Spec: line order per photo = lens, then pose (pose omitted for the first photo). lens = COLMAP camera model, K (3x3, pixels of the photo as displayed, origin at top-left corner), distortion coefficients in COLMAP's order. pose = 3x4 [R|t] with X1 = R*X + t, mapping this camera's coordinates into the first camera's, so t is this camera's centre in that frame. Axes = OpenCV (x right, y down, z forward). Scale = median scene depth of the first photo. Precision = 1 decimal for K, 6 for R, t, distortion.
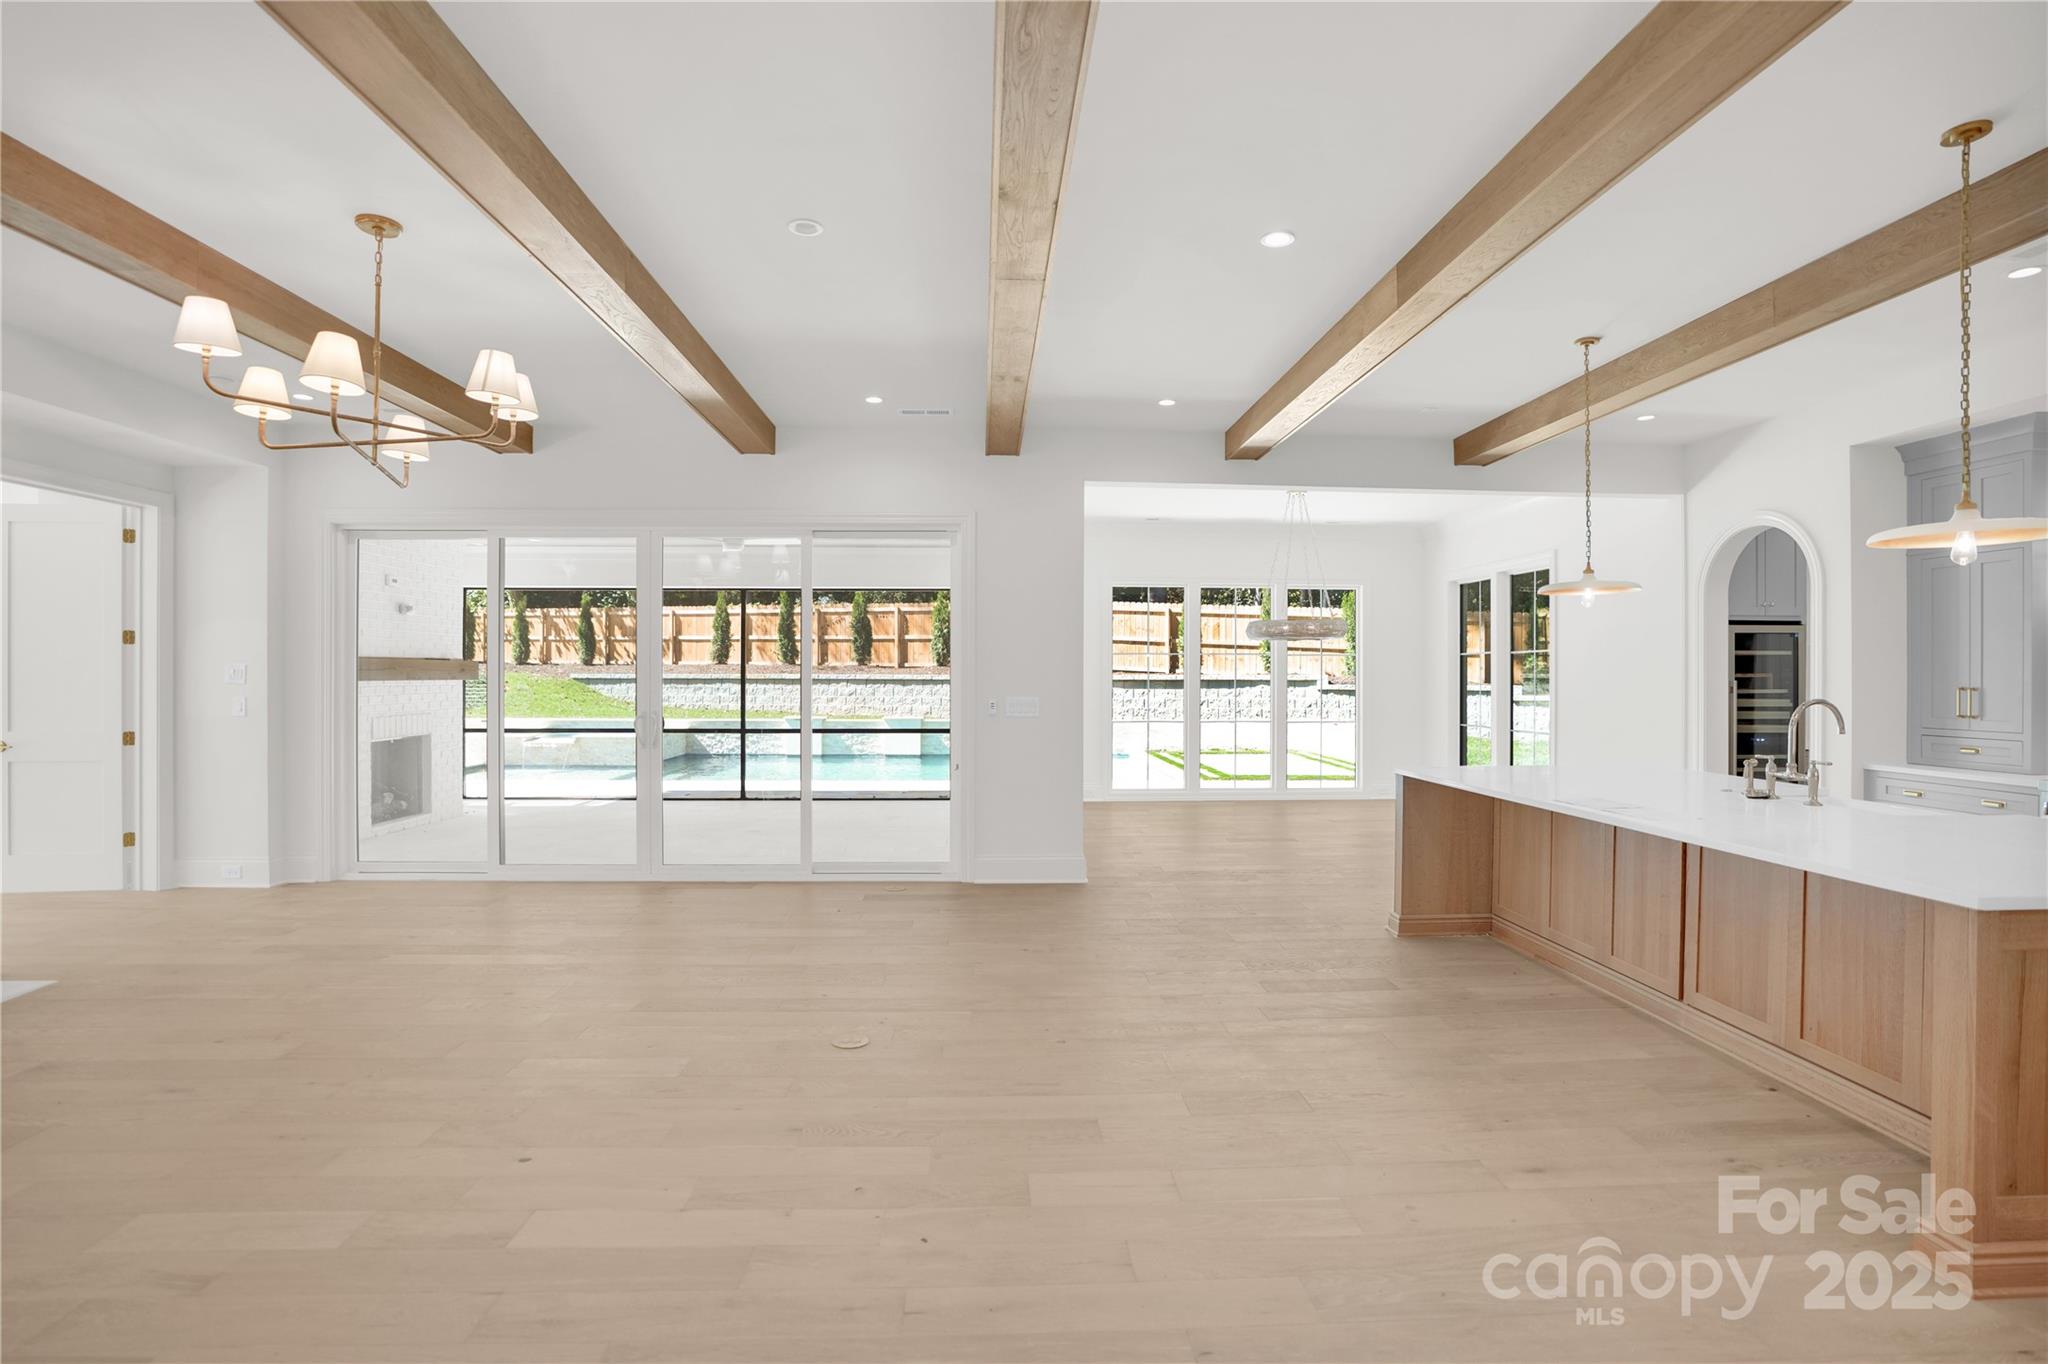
lens RADIAL K [[975.8, 0, 1024.0], [0, 975.8, 682.0], [0, 0, 1]] dist [-0.072508, 0.032344]
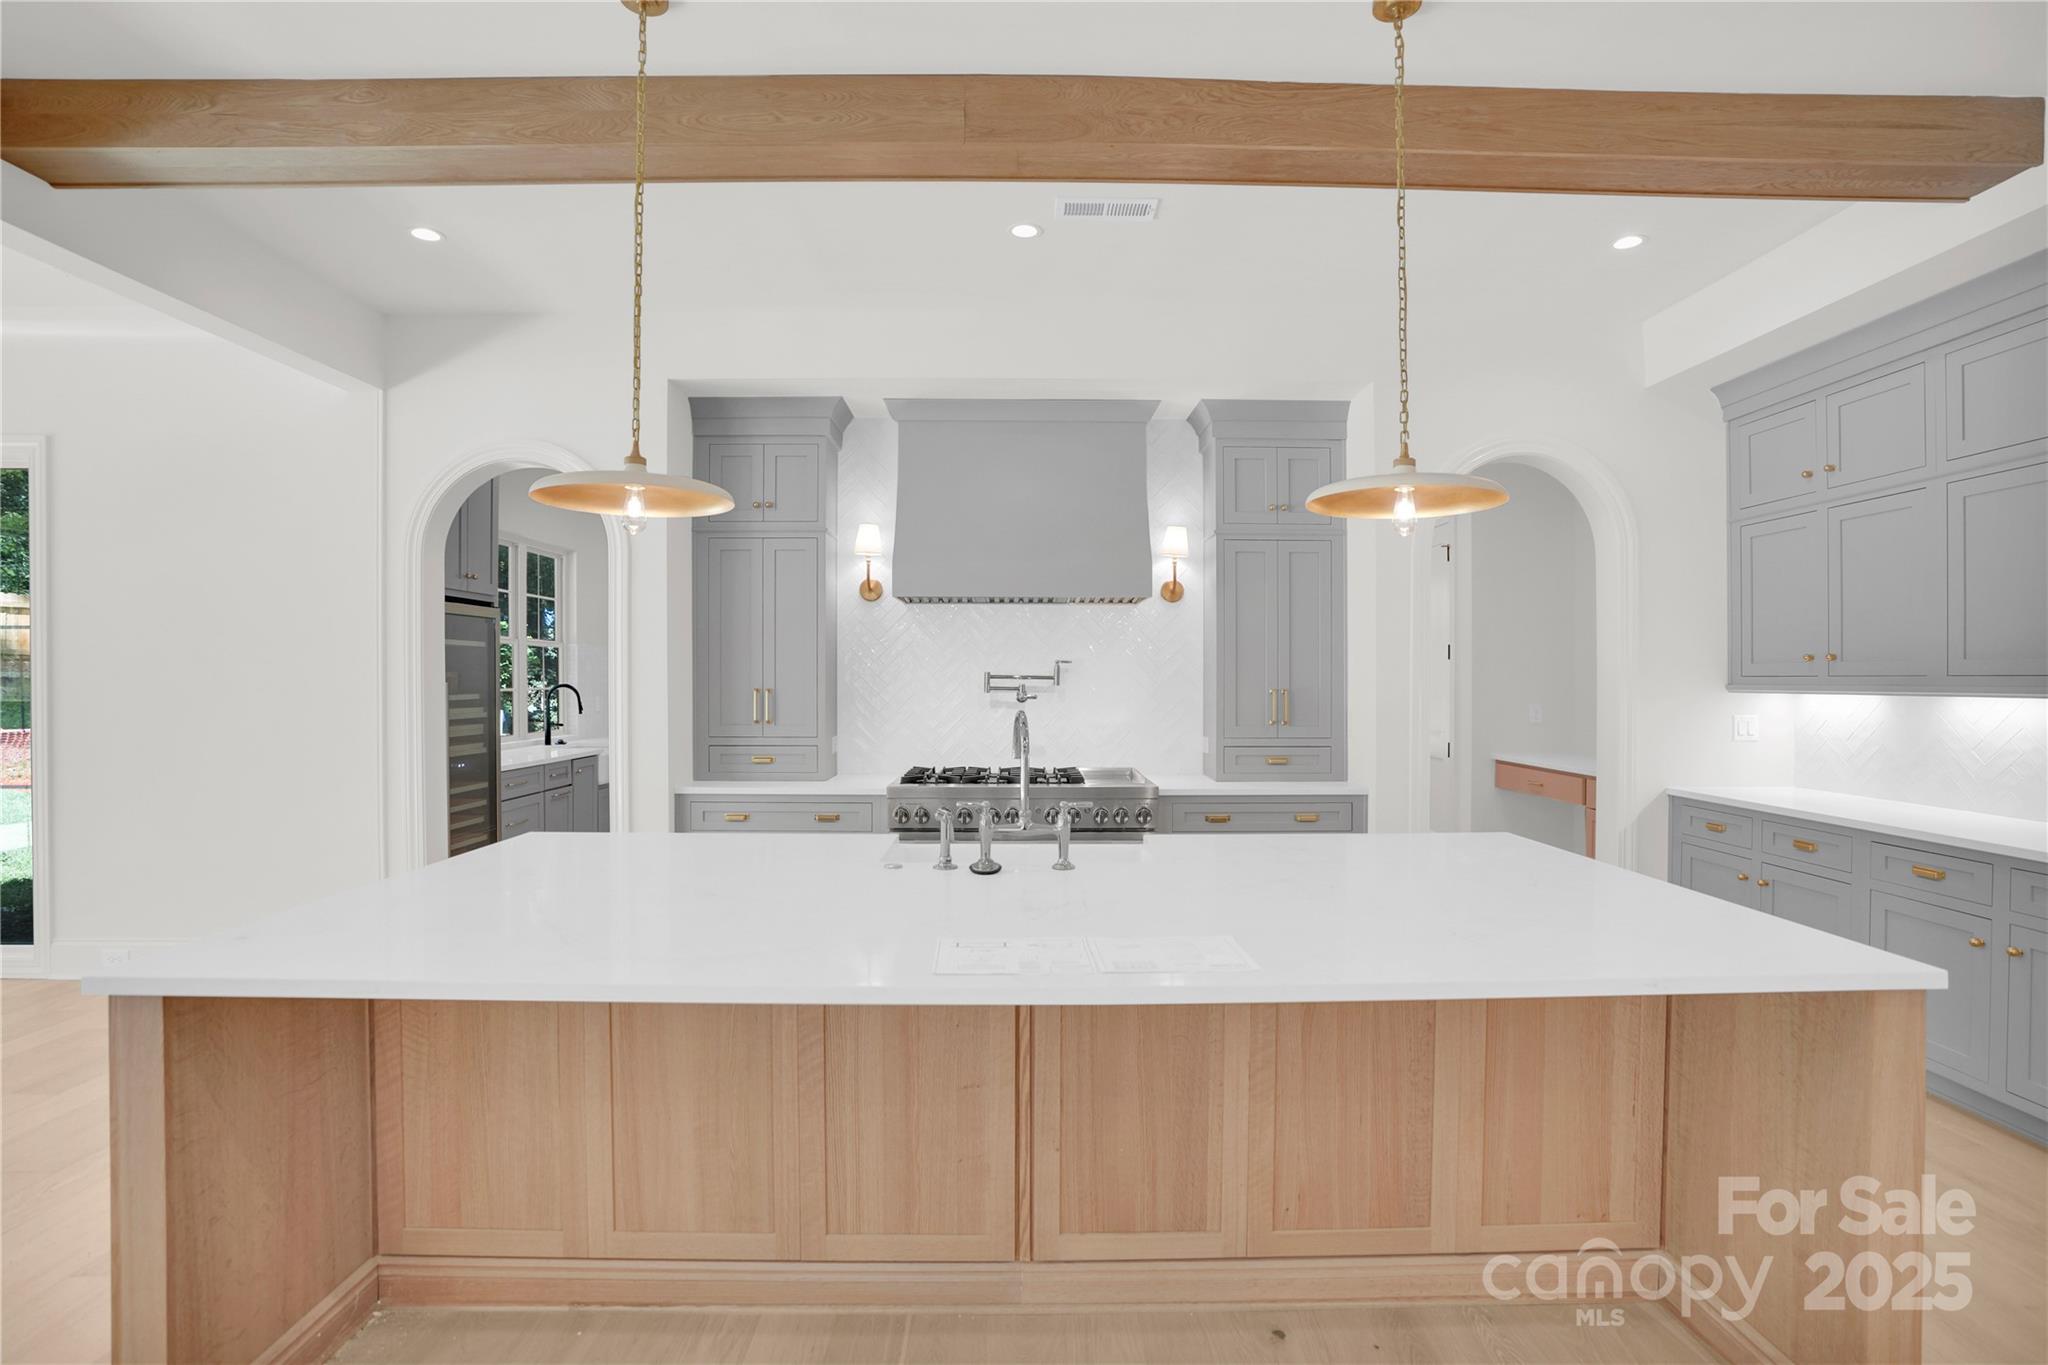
lens RADIAL K [[975.8, 0, 1024.0], [0, 975.8, 682.5], [0, 0, 1]] dist [-0.072508, 0.032344]
pose [[0.037679, -0.007902, 0.999259, 0.108359], [0.006020, 0.999952, 0.007681, -0.006021], [-0.999272, 0.005726, 0.037725, 0.777024]]
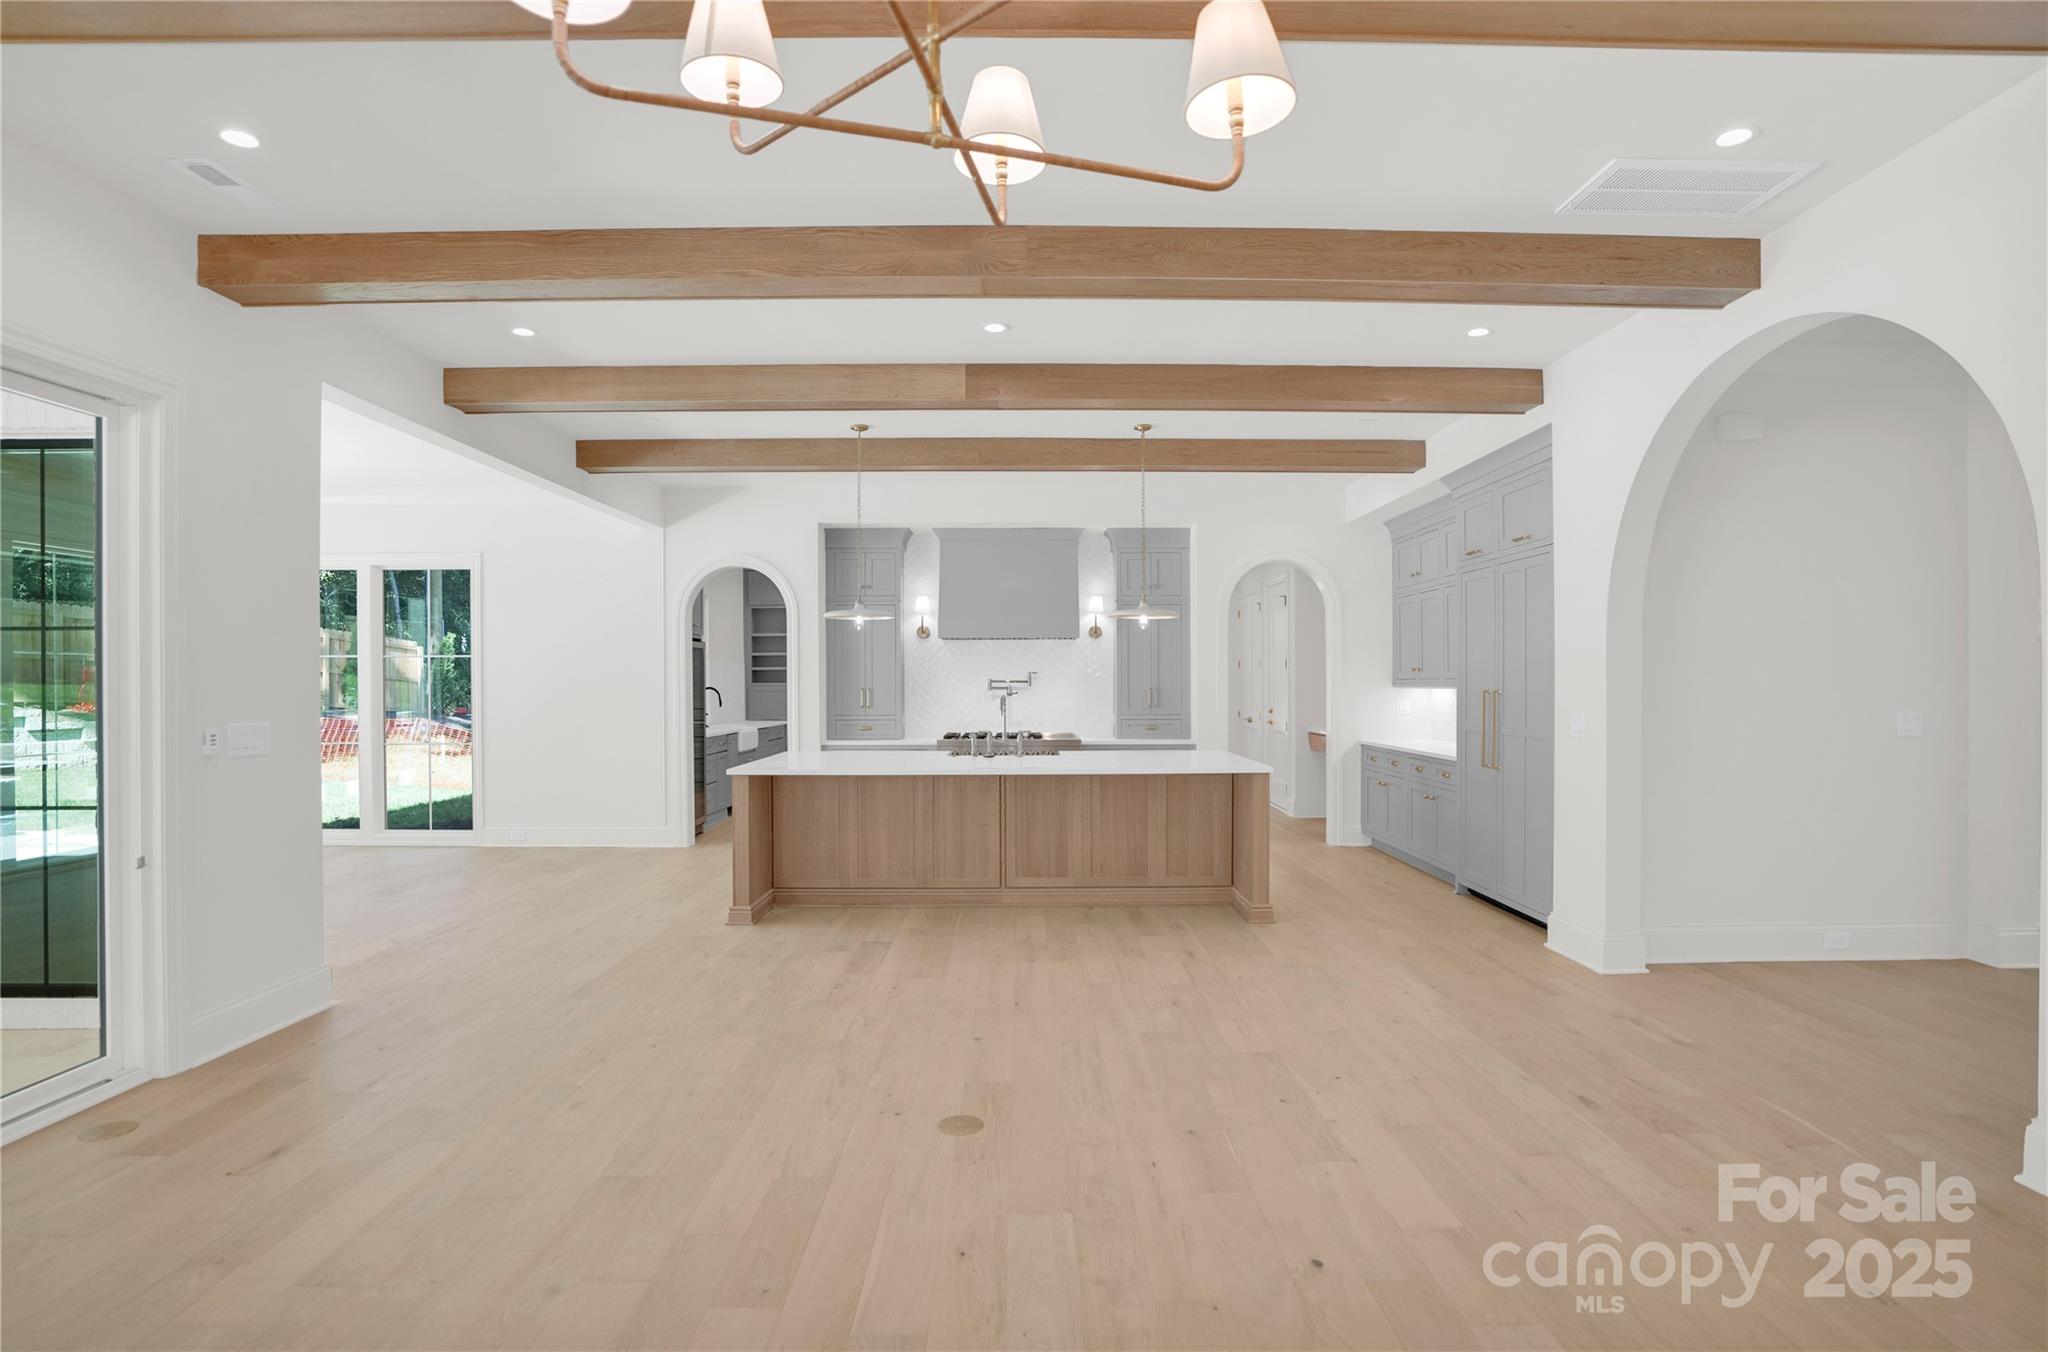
lens RADIAL K [[1057.5, 0, 1024.0], [0, 1057.5, 676.0], [0, 0, 1]] dist [-0.000949, -0.000016]
pose [[0.044154, 0.003366, 0.999019, -0.854139], [0.009869, 0.999944, -0.003806, -0.006053], [-0.998976, 0.010027, 0.044118, 0.702604]]
